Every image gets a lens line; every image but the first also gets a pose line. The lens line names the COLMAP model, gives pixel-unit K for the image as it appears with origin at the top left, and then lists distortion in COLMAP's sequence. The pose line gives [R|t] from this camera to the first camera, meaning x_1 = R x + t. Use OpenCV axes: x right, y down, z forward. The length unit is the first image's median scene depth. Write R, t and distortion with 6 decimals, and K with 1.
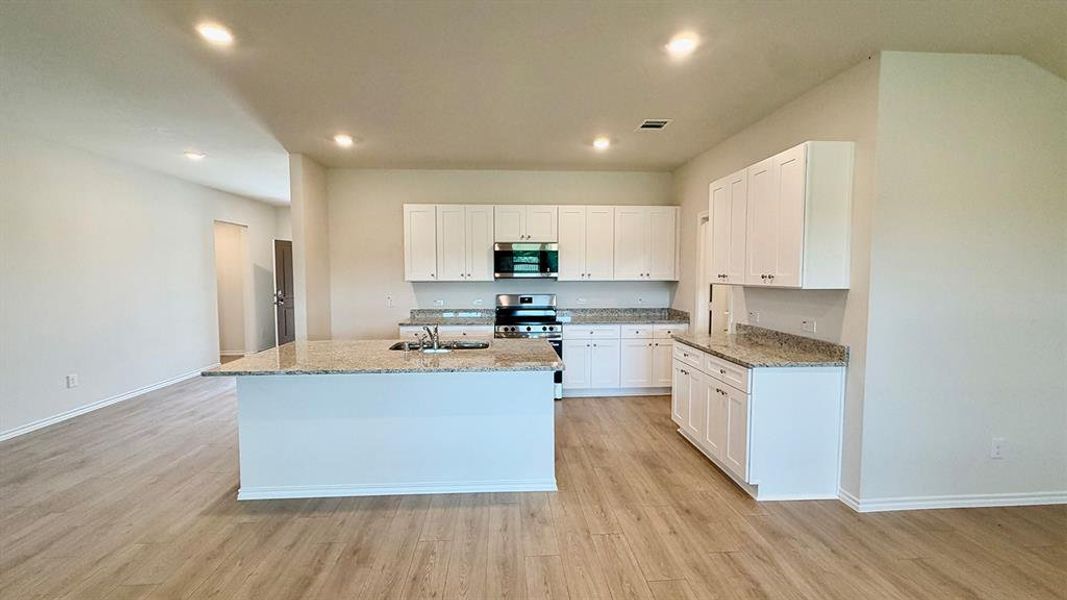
lens RADIAL K [[428.4, 0, 536.4], [0, 428.4, 296.3], [0, 0, 1]] dist [0.000272, -0.000191]
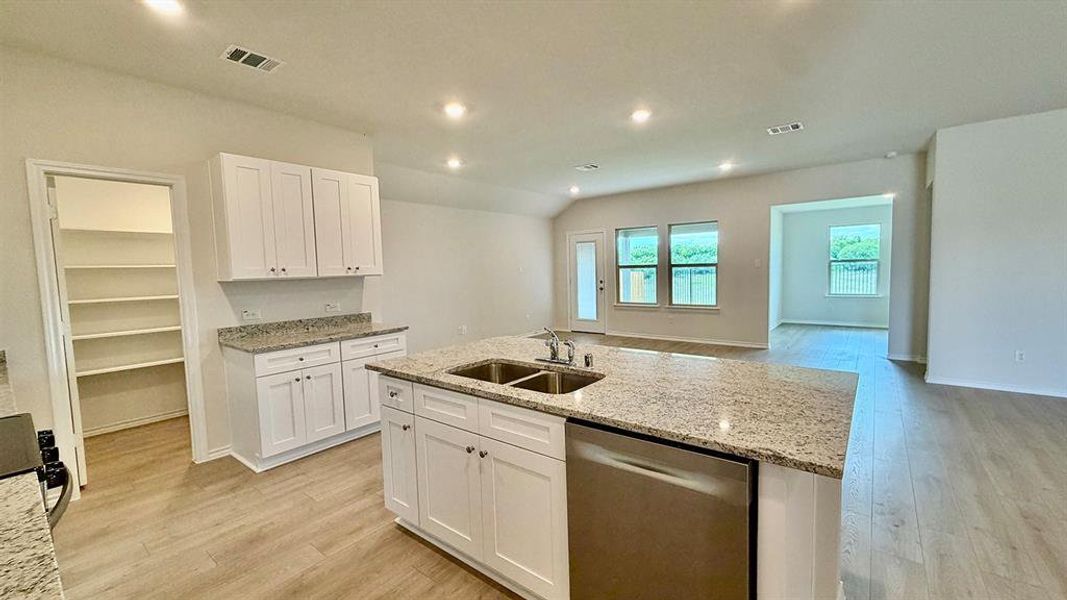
lens RADIAL K [[428.4, 0, 537.1], [0, 428.4, 297.6], [0, 0, 1]] dist [0.000272, -0.000191]
pose [[-0.738018, -0.044897, 0.673285, -0.578832], [0.045636, 0.992179, 0.116186, -0.067699], [-0.673236, 0.116474, -0.730197, 1.266566]]
